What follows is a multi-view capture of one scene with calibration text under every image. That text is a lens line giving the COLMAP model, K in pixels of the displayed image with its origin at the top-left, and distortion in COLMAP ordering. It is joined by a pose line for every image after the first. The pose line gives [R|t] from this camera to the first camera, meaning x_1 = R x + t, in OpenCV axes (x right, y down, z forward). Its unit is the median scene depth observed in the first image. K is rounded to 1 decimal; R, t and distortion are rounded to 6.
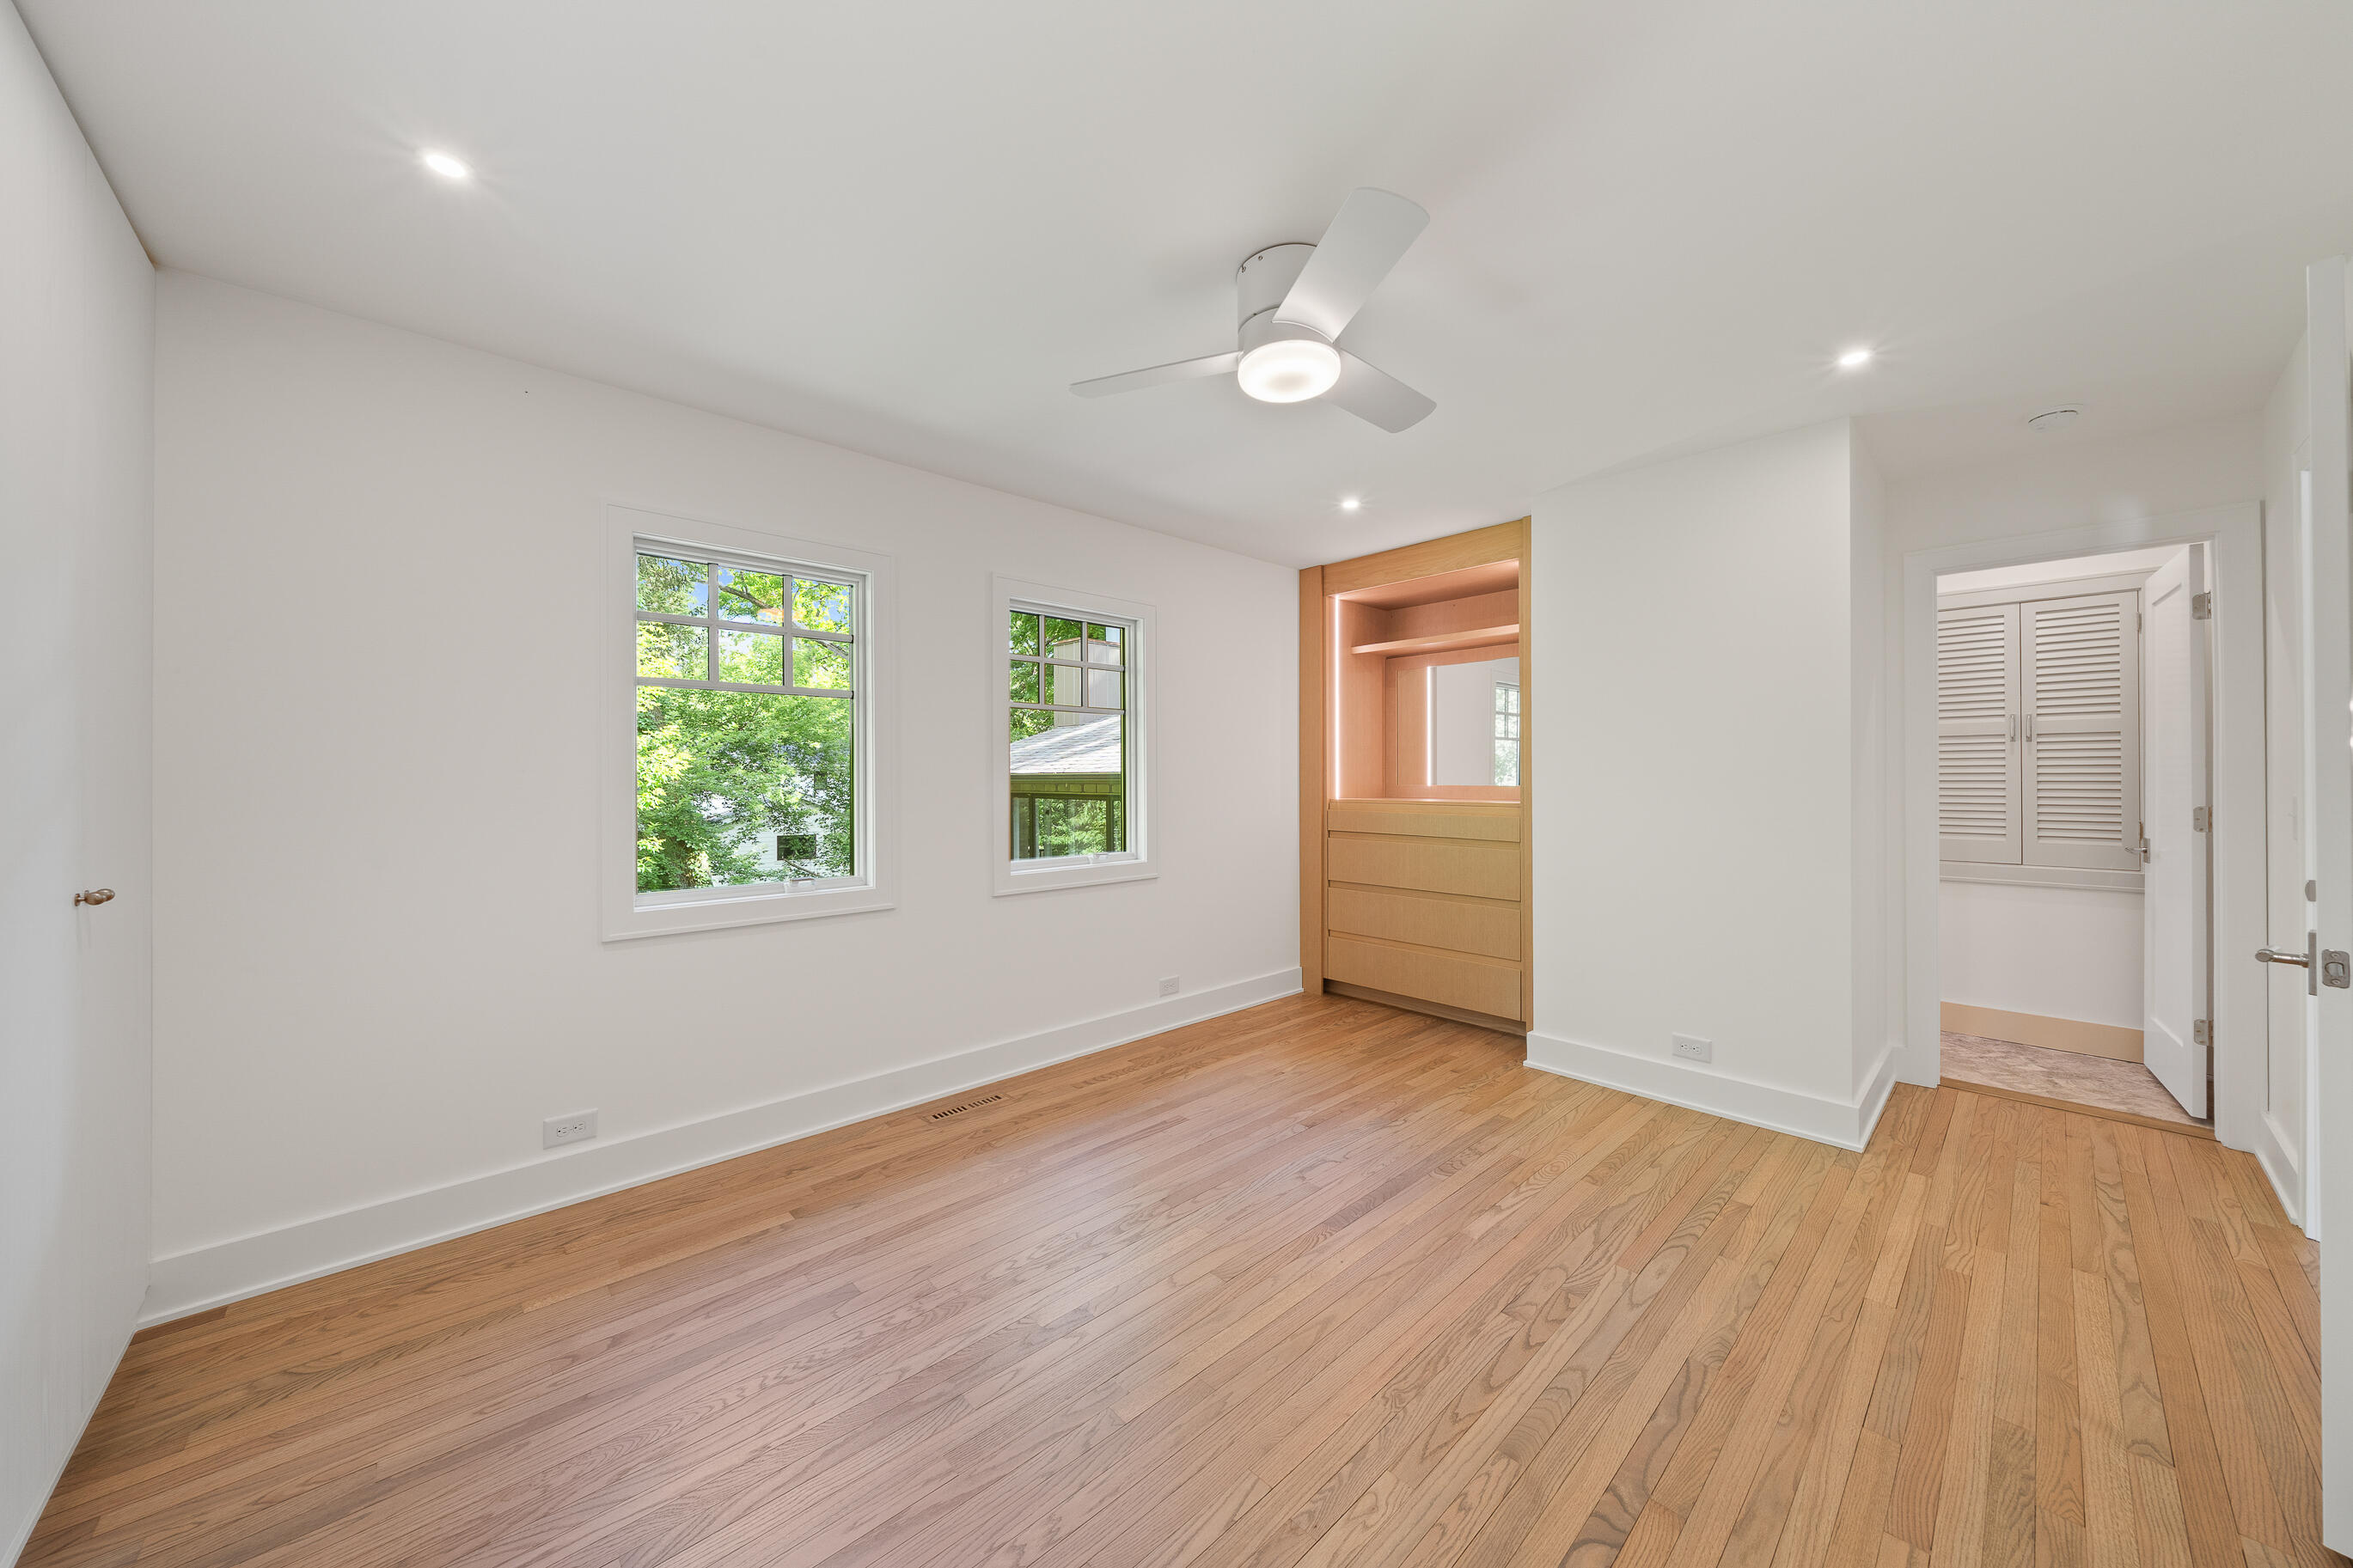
lens RADIAL K [[812.3, 0, 1177.7], [0, 812.3, 777.6], [0, 0, 1]] dist [0.000641, 0.000000]
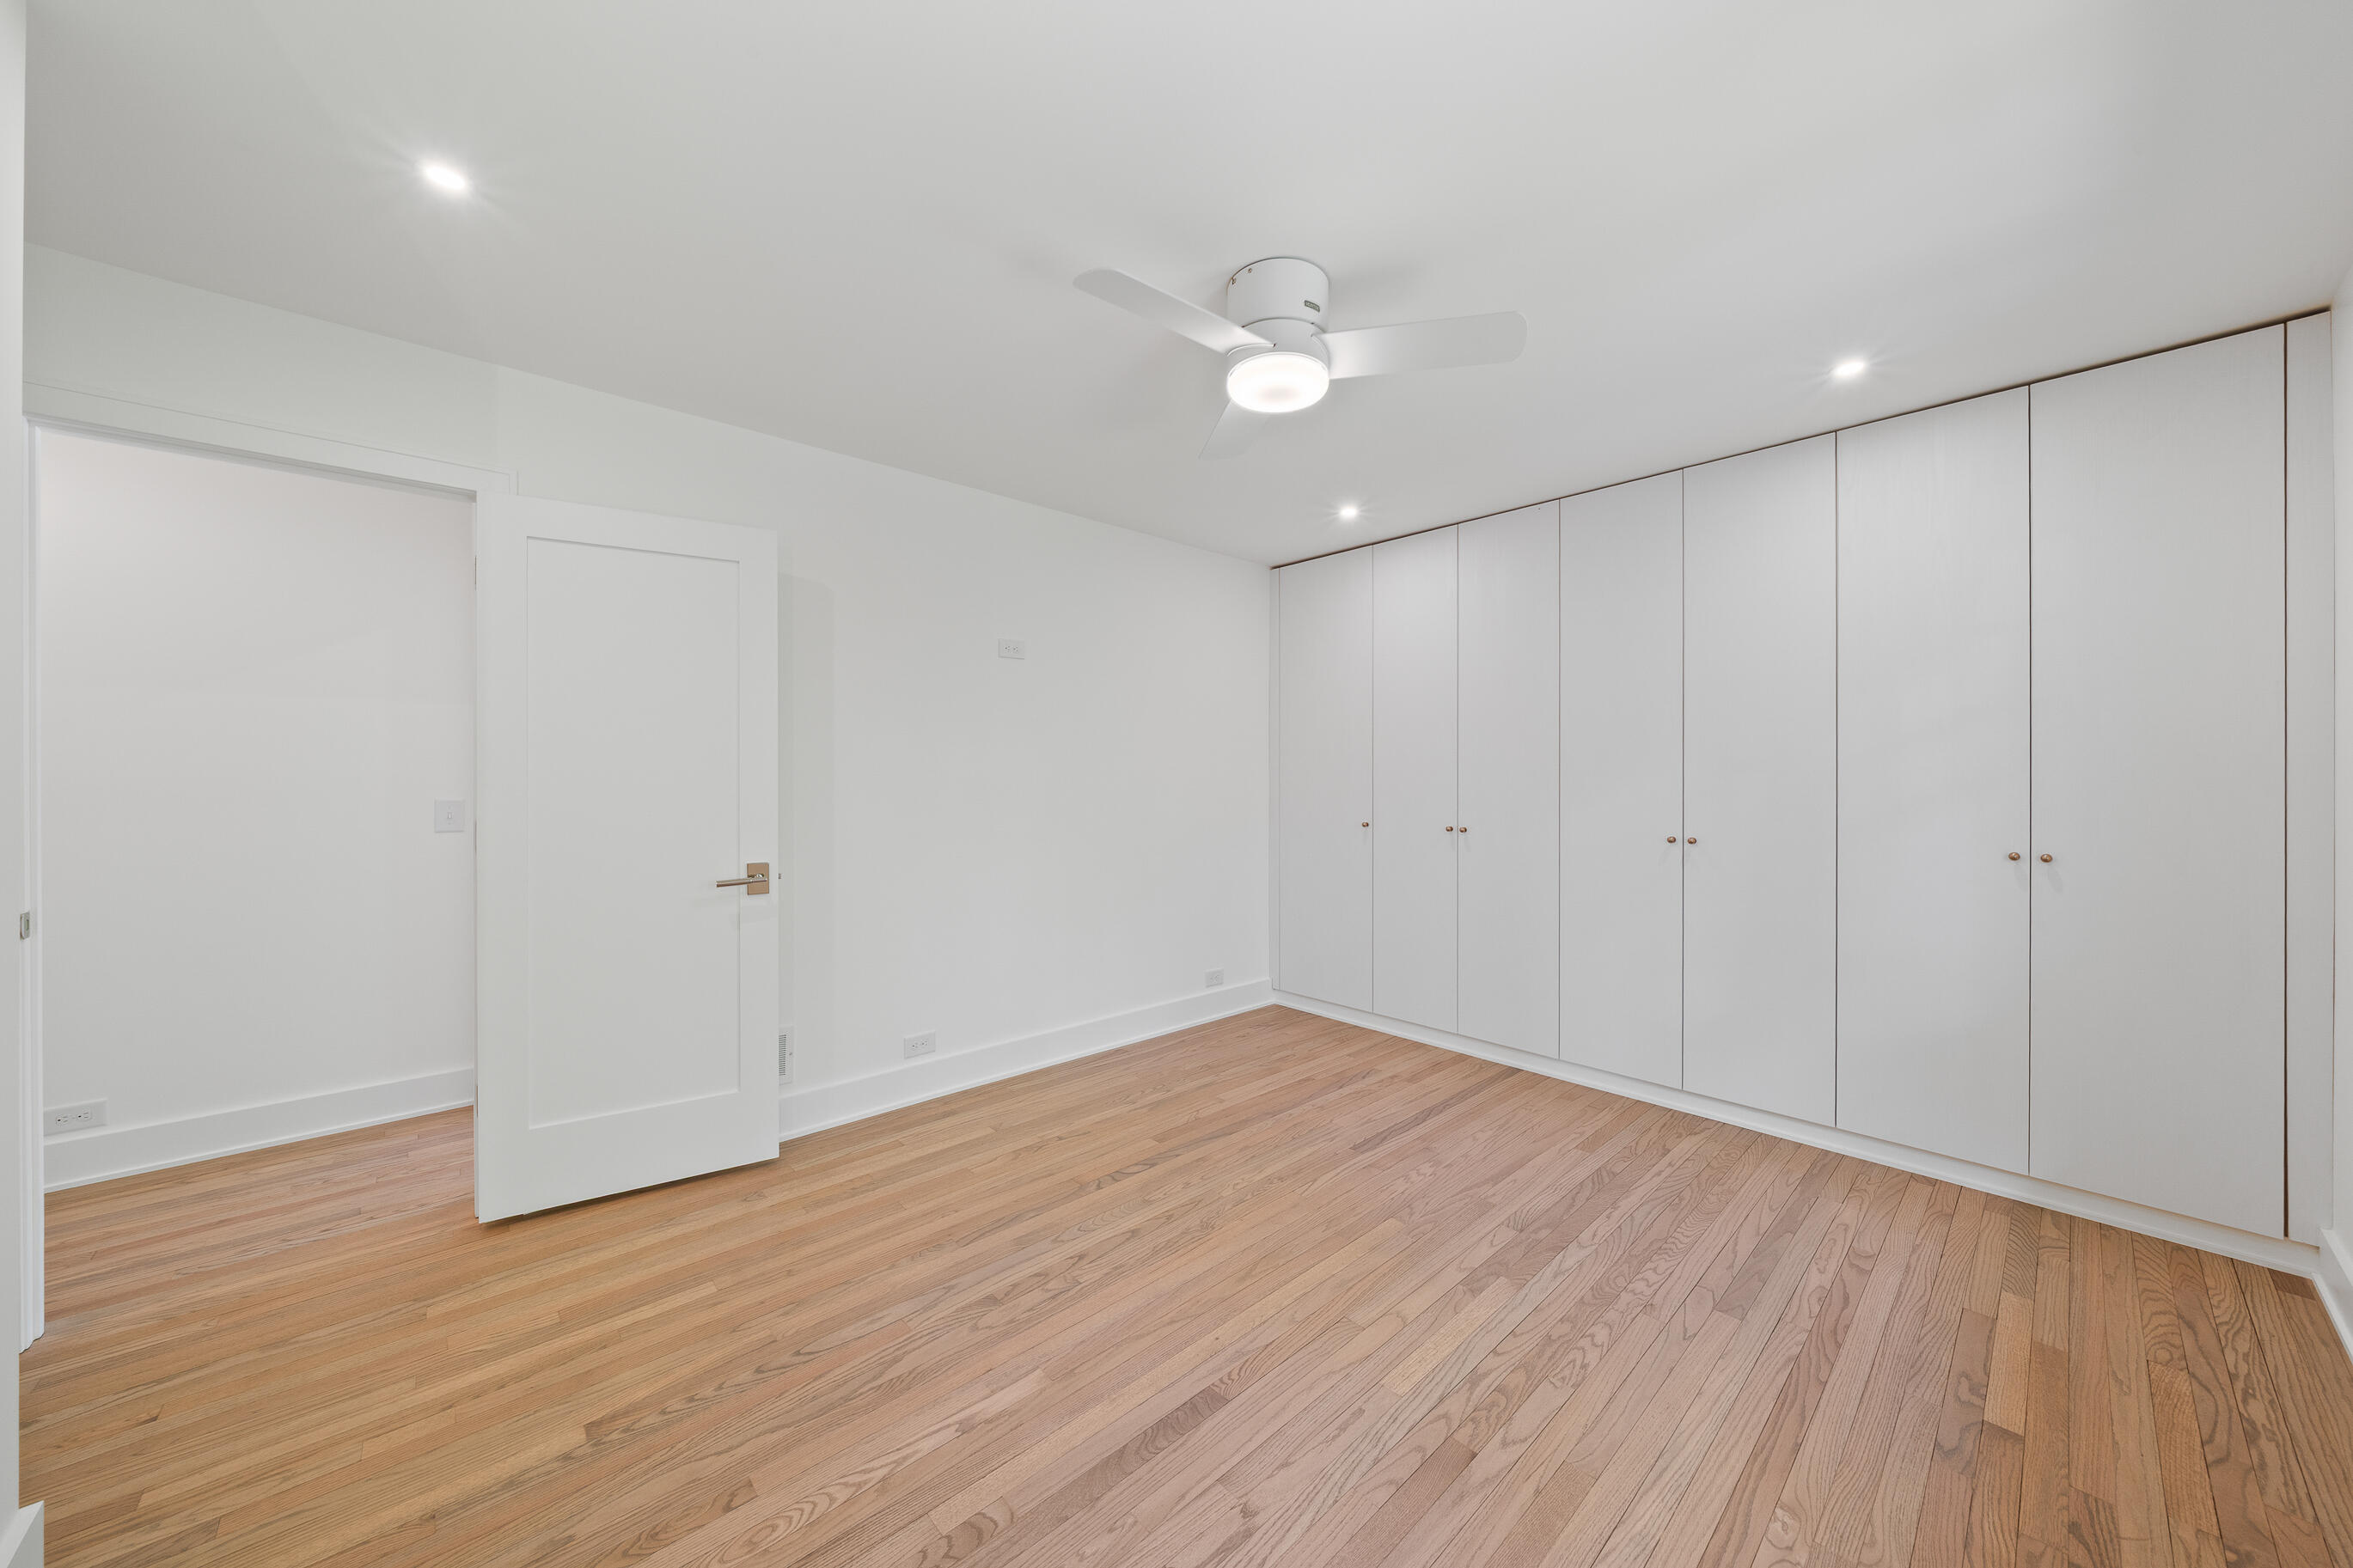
lens RADIAL K [[812.3, 0, 1175.4], [0, 812.3, 781.8], [0, 0, 1]] dist [0.000641, 0.000000]
pose [[-0.999919, -0.000699, 0.012698, 0.253327], [-0.000661, 0.999995, 0.003011, -0.008048], [-0.012700, 0.003002, -0.999915, 2.009944]]
